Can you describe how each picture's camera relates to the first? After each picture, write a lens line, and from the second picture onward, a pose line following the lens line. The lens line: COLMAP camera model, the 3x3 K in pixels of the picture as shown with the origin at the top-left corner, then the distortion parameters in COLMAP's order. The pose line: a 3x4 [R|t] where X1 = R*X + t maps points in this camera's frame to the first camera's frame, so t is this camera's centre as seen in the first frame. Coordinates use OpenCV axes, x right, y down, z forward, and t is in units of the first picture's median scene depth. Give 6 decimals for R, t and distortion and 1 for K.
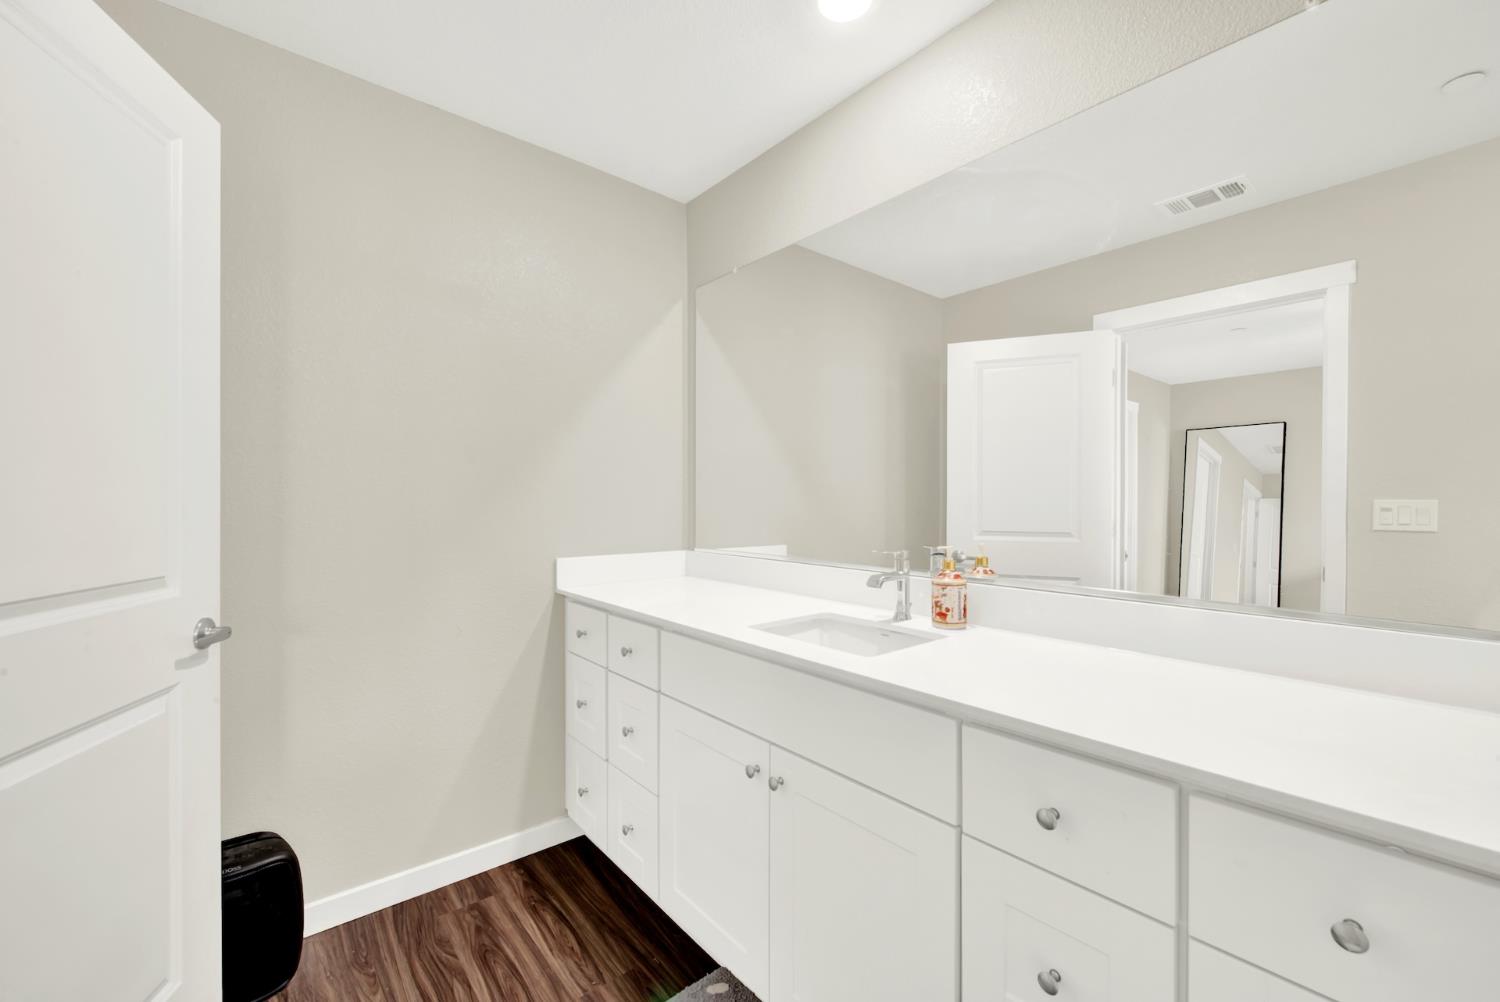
lens RADIAL K [[615.1, 0, 760.1], [0, 615.1, 502.6], [0, 0, 1]] dist [-0.000308, -0.000483]
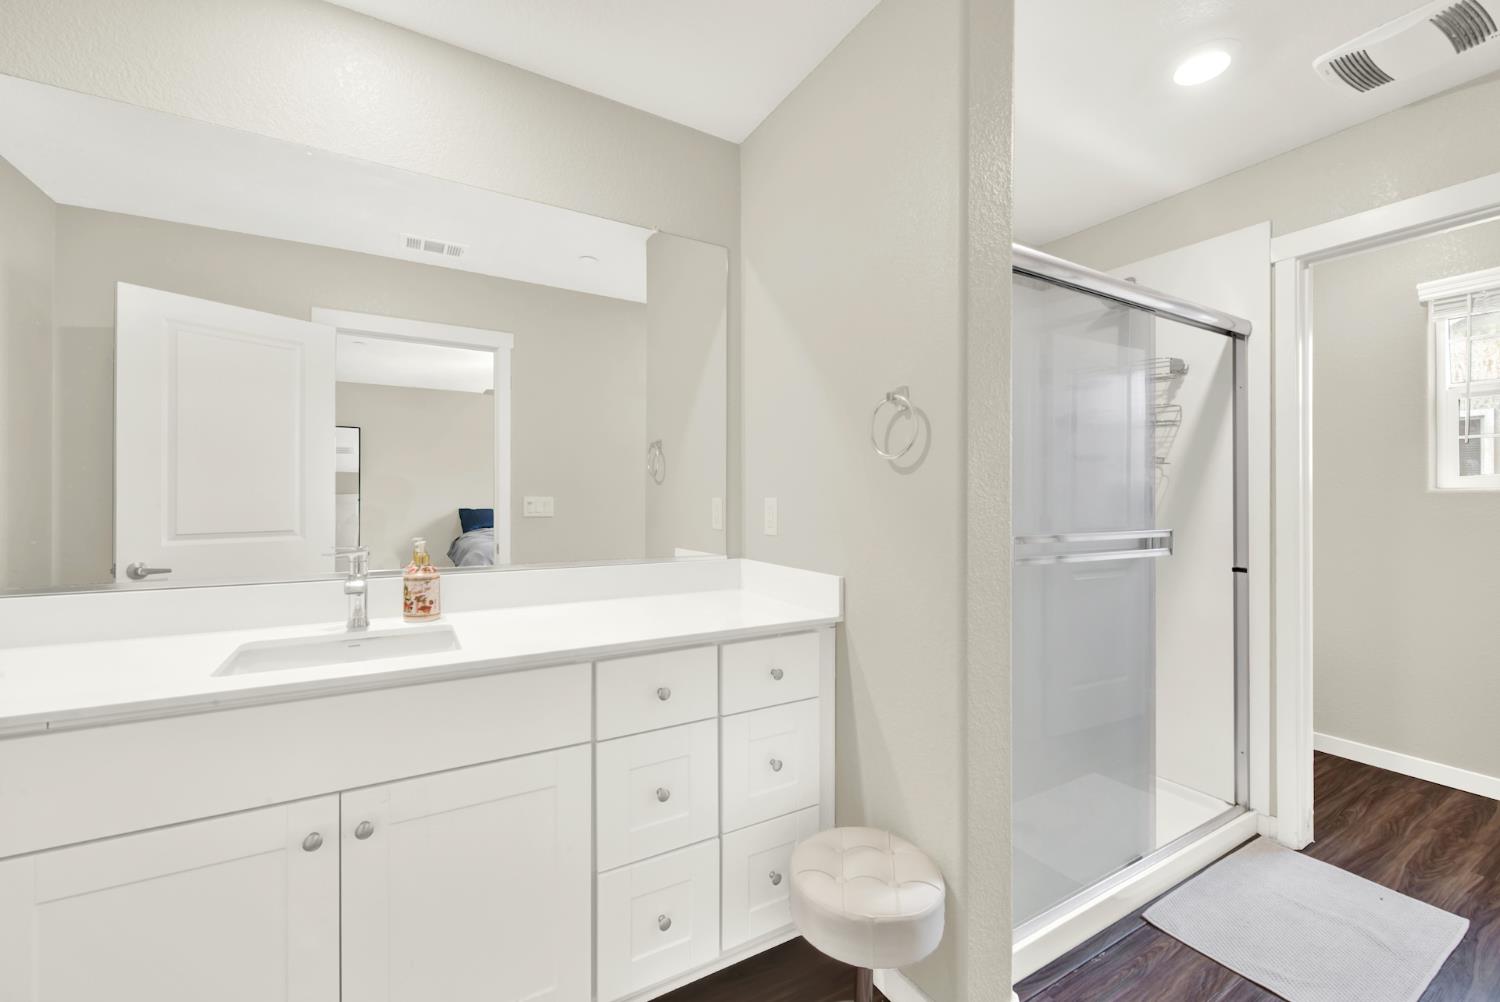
lens RADIAL K [[615.1, 0, 760.1], [0, 615.1, 502.6], [0, 0, 1]] dist [-0.000308, -0.000483]
pose [[0.173633, -0.007602, 0.984781, -0.542774], [-0.000092, 0.999970, 0.007735, -0.002348], [-0.984810, -0.001433, 0.173627, 0.236324]]
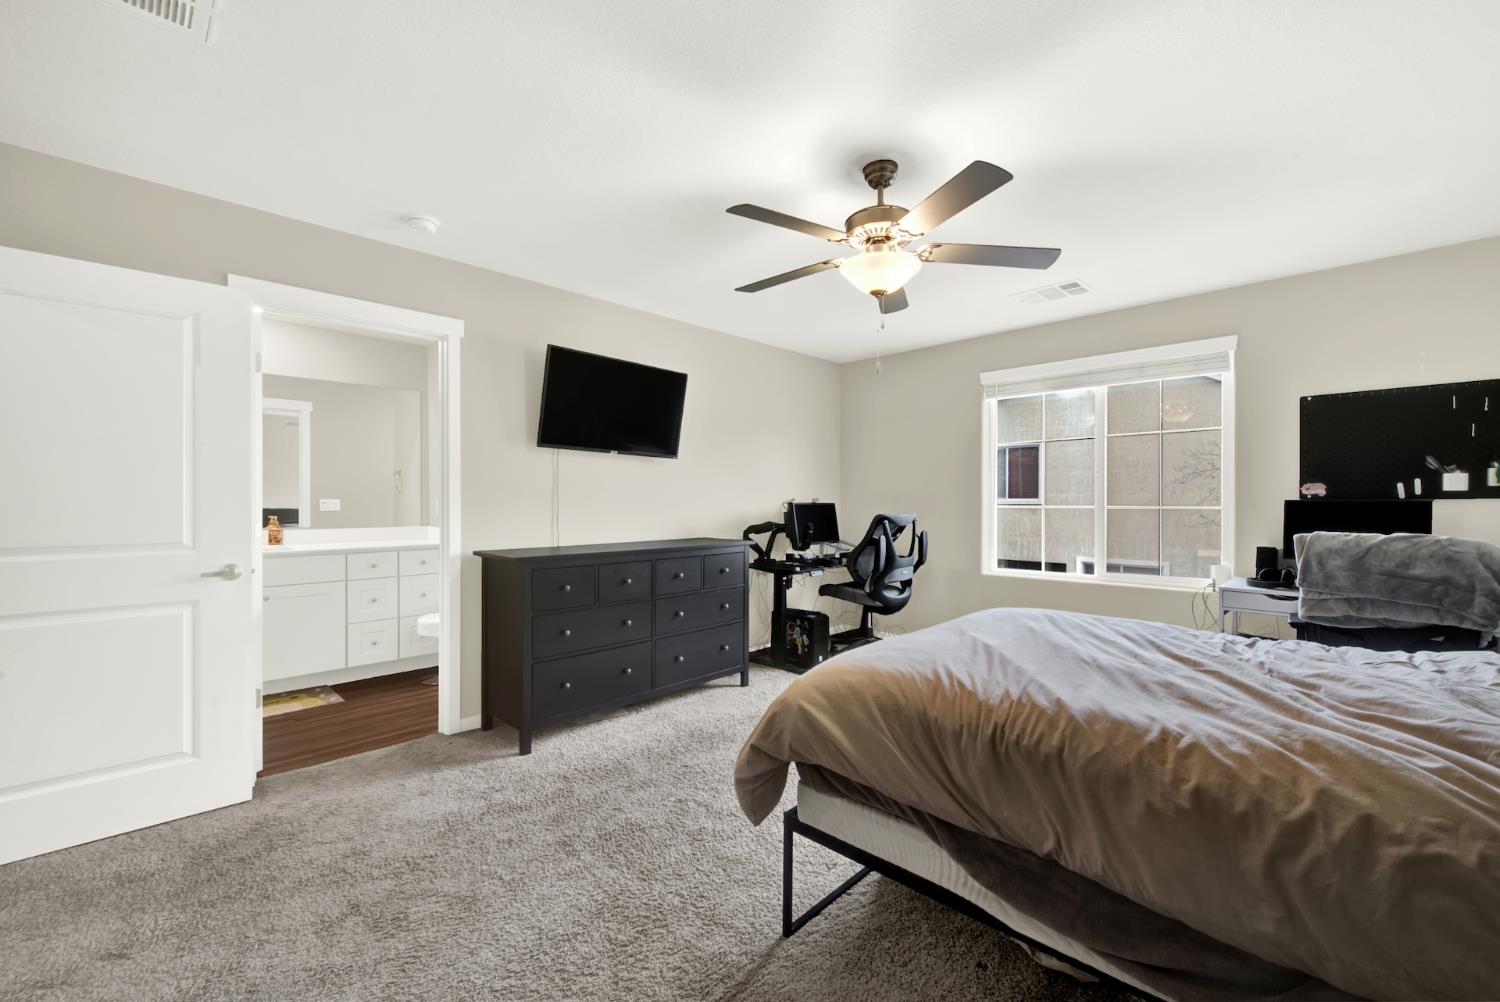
lens RADIAL K [[615.1, 0, 760.1], [0, 615.1, 502.6], [0, 0, 1]] dist [-0.000308, -0.000483]
pose [[-0.083529, -0.005118, 0.996492, -2.247383], [0.001973, 0.999984, 0.005301, -0.003007], [-0.996503, 0.002408, -0.083517, -0.776051]]
